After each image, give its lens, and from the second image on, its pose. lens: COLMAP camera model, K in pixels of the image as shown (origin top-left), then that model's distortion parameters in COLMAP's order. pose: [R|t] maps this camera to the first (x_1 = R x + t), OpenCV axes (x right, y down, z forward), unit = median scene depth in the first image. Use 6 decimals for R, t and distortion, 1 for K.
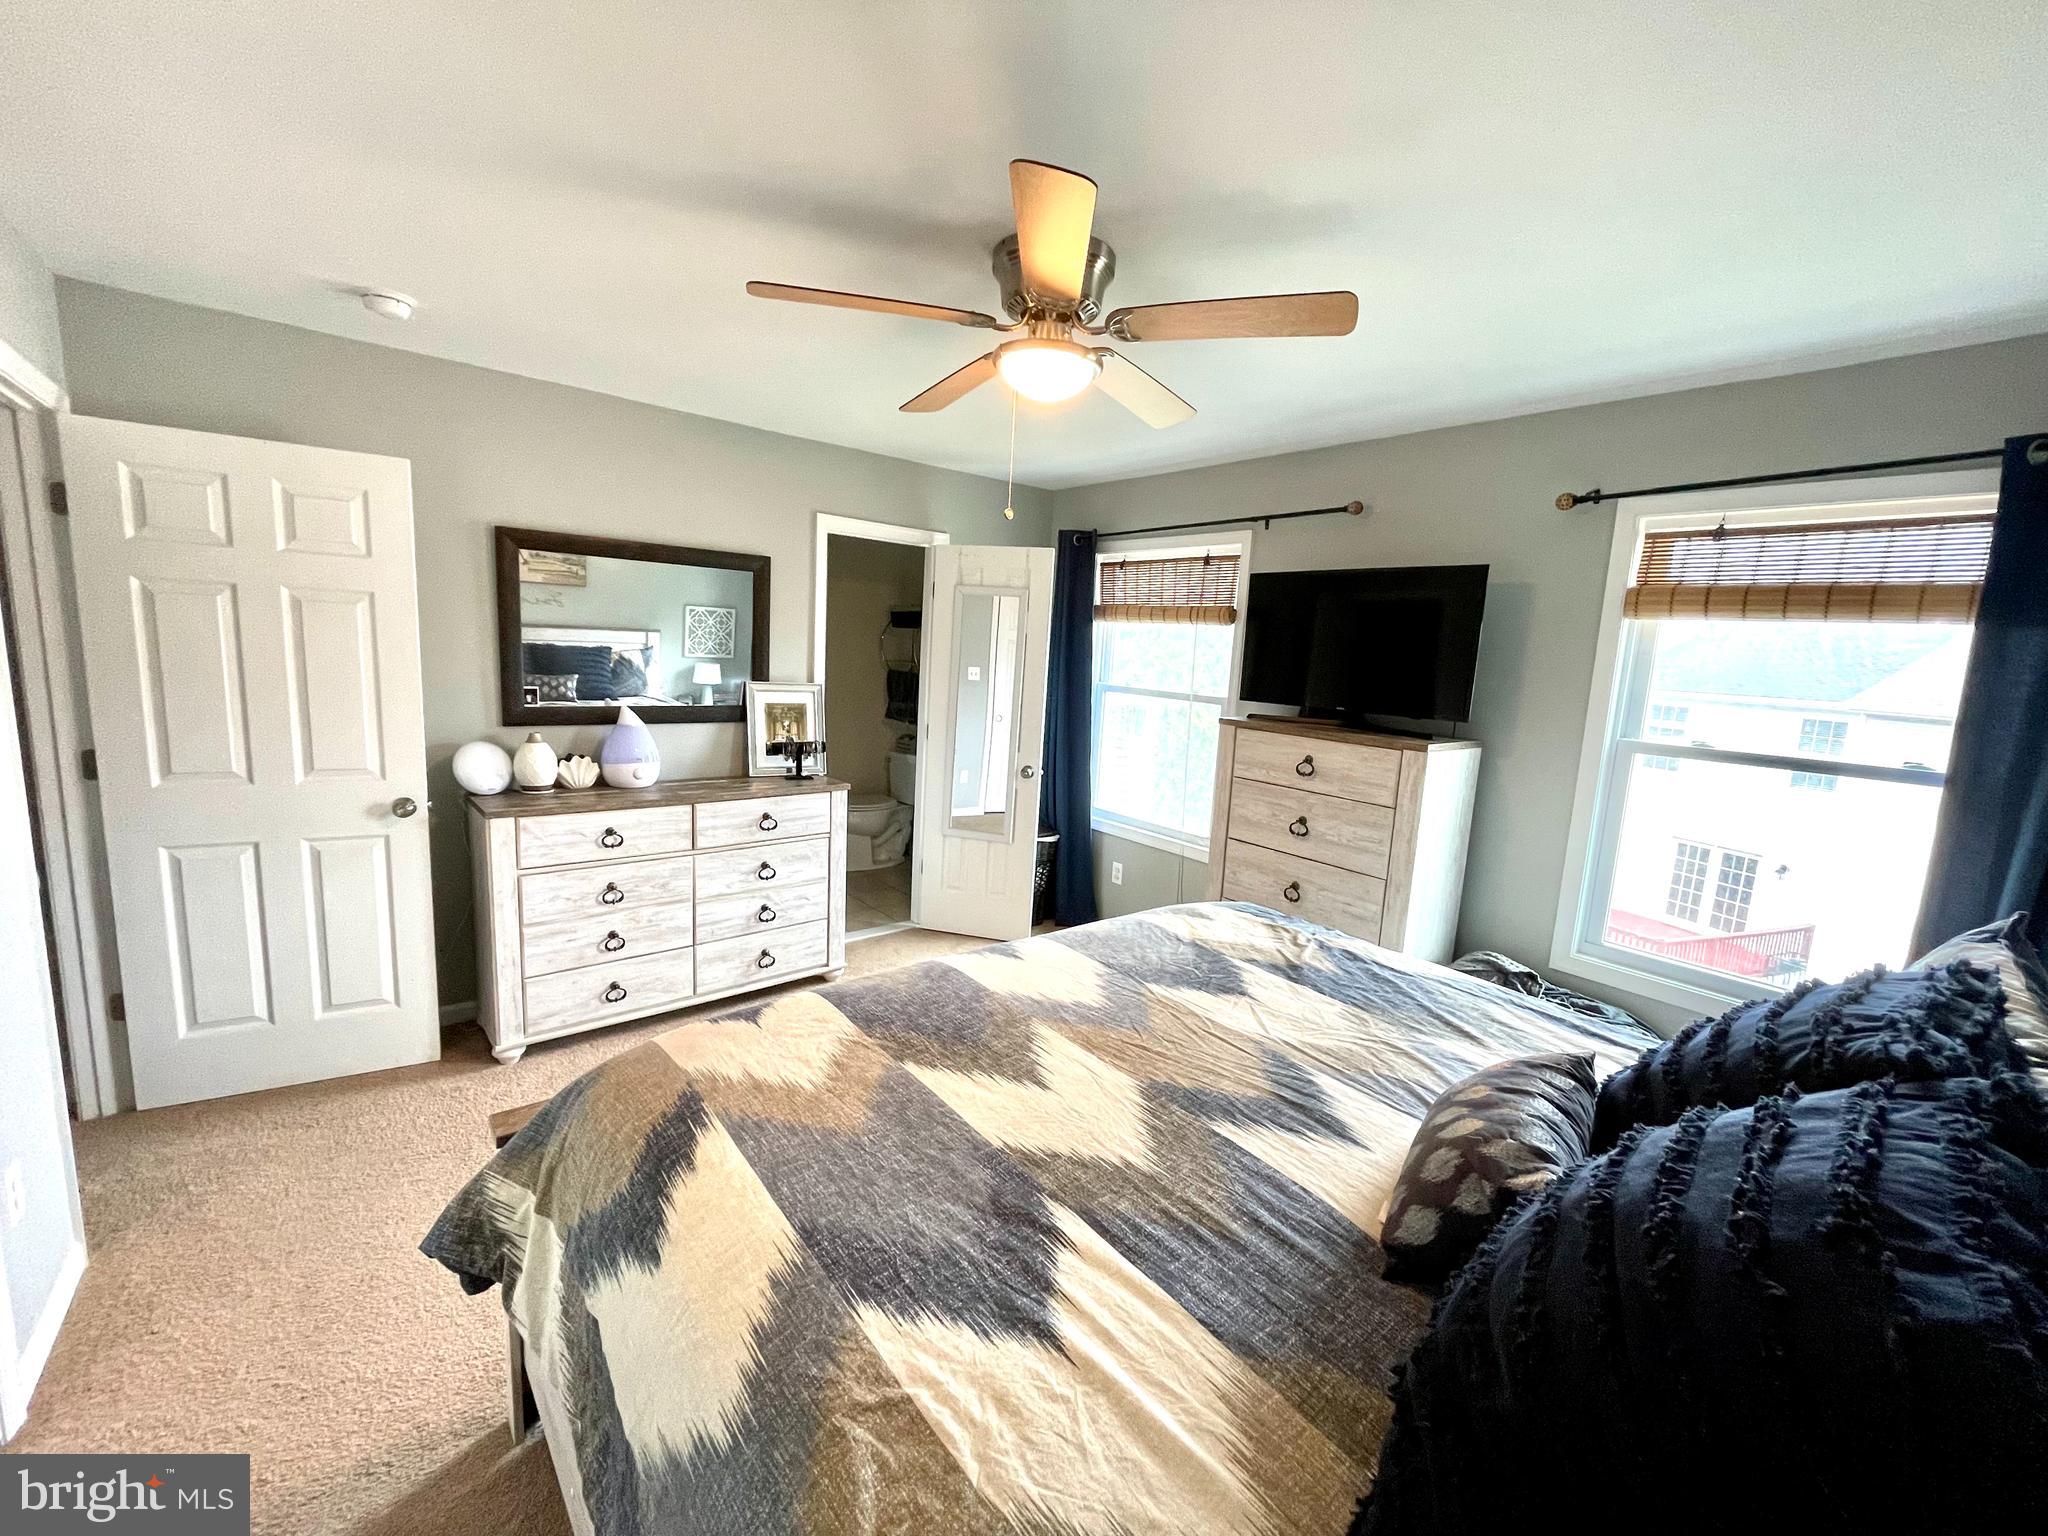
lens RADIAL K [[819.3, 0, 1024.0], [0, 819.3, 768.0], [0, 0, 1]] dist [0.002040, 0.000120]
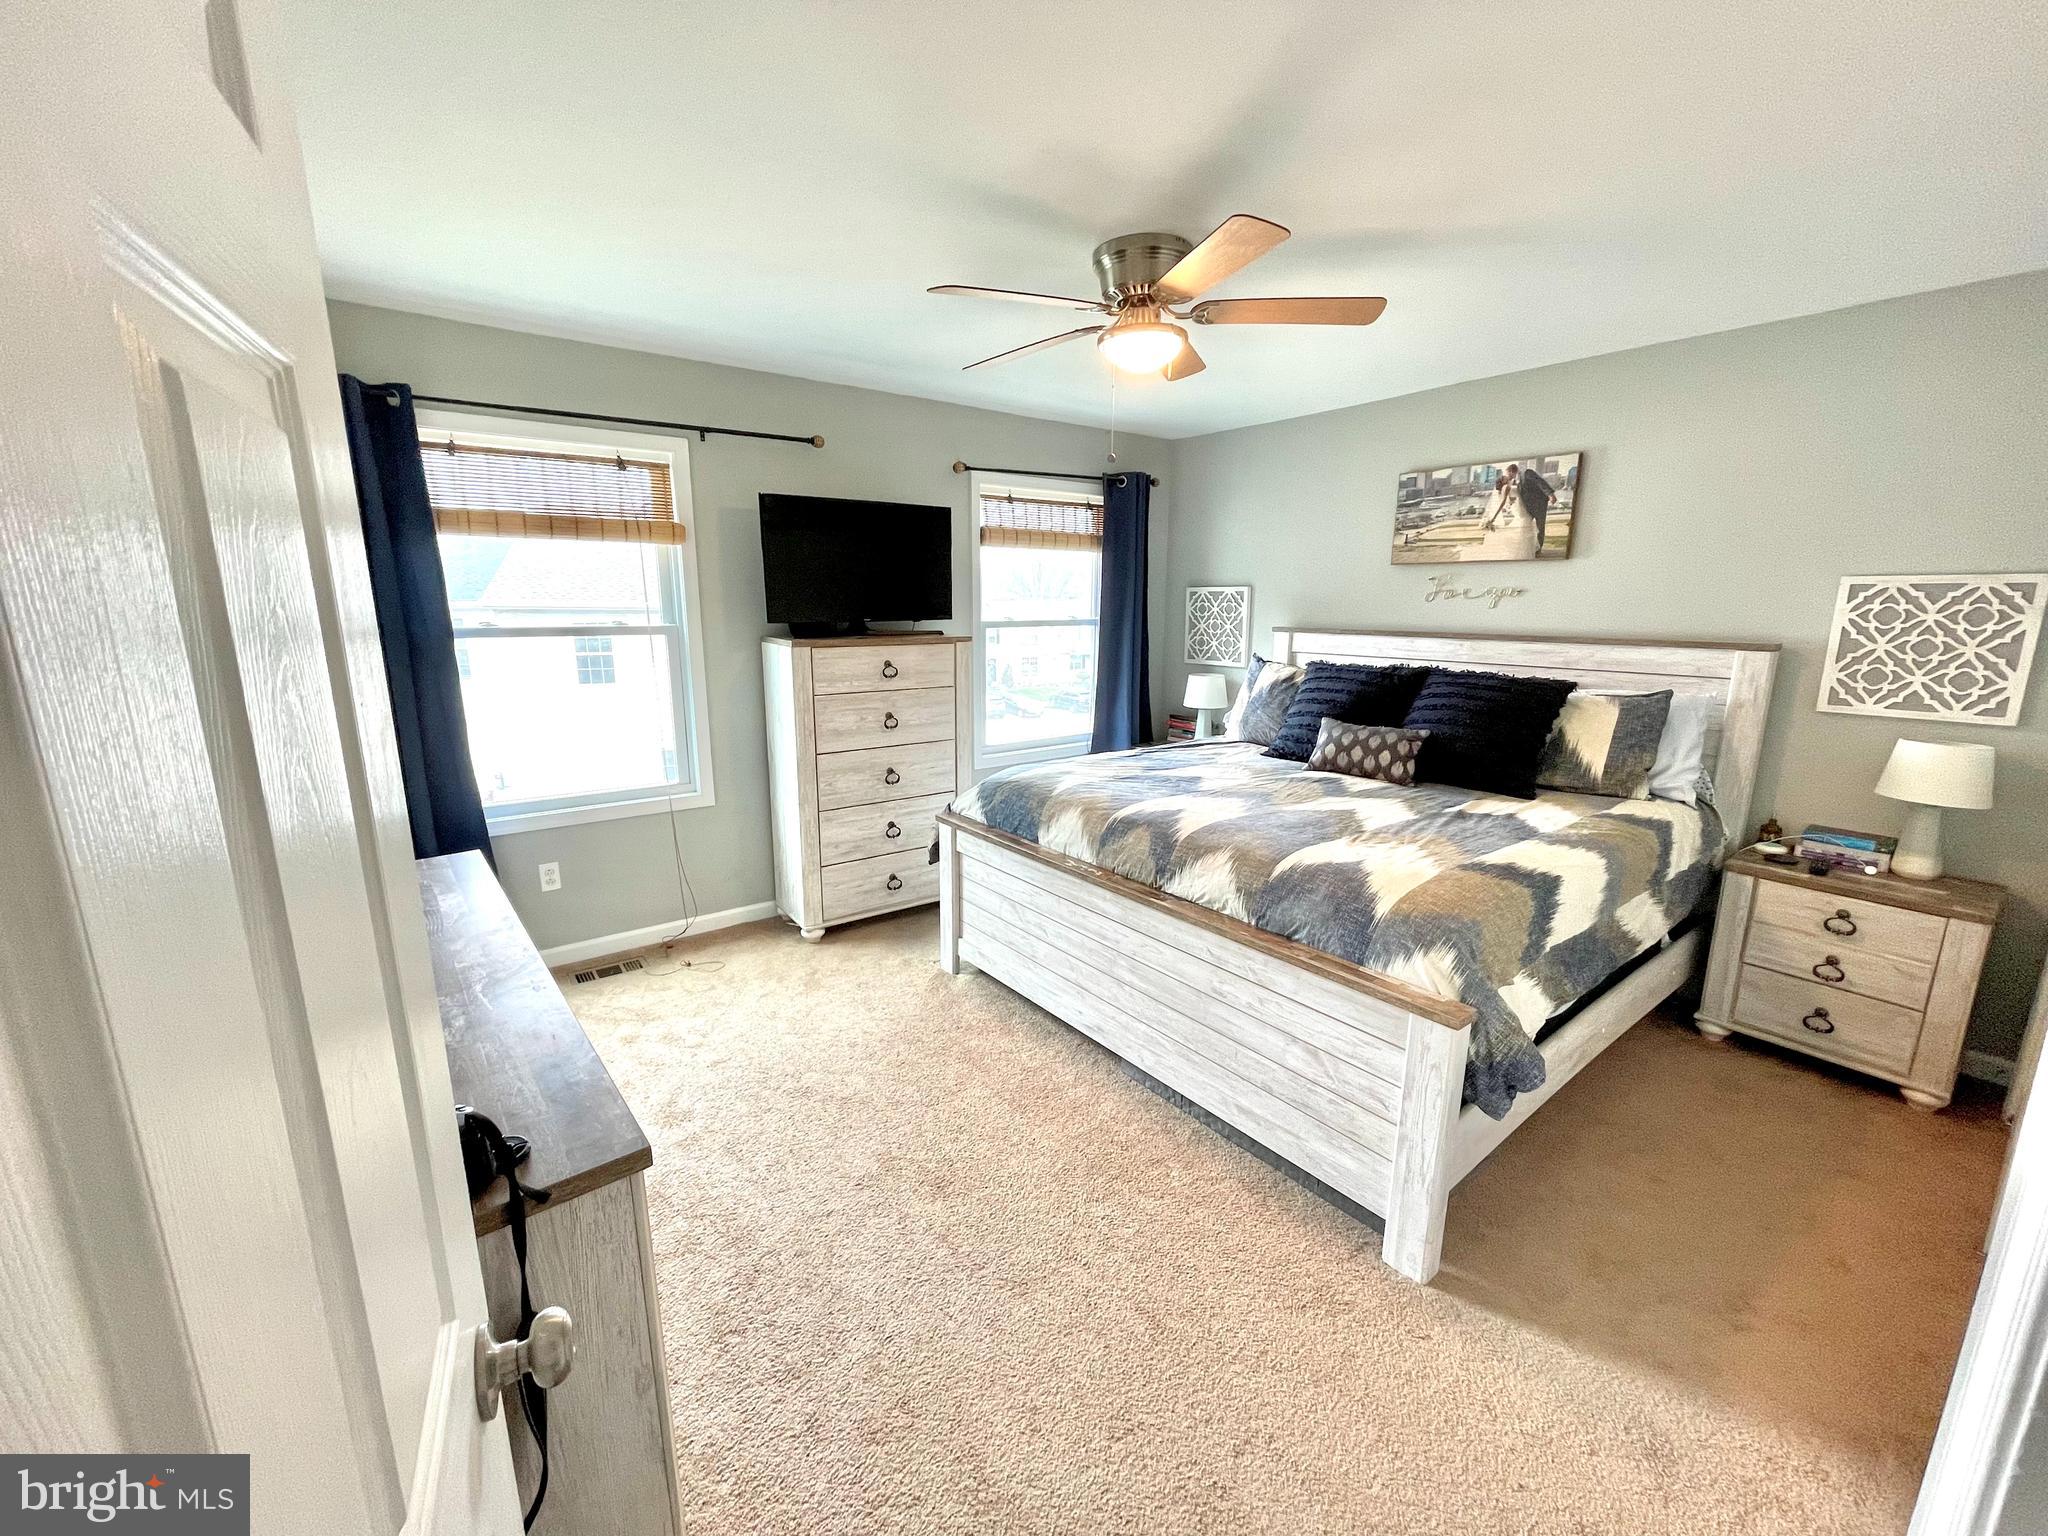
lens RADIAL K [[819.3, 0, 1024.0], [0, 819.3, 768.0], [0, 0, 1]] dist [0.002040, 0.000120]
pose [[0.040264, -0.261055, 0.964484, -0.943845], [0.146473, 0.956381, 0.252747, -0.155770], [-0.988395, 0.131094, 0.076746, 0.825919]]
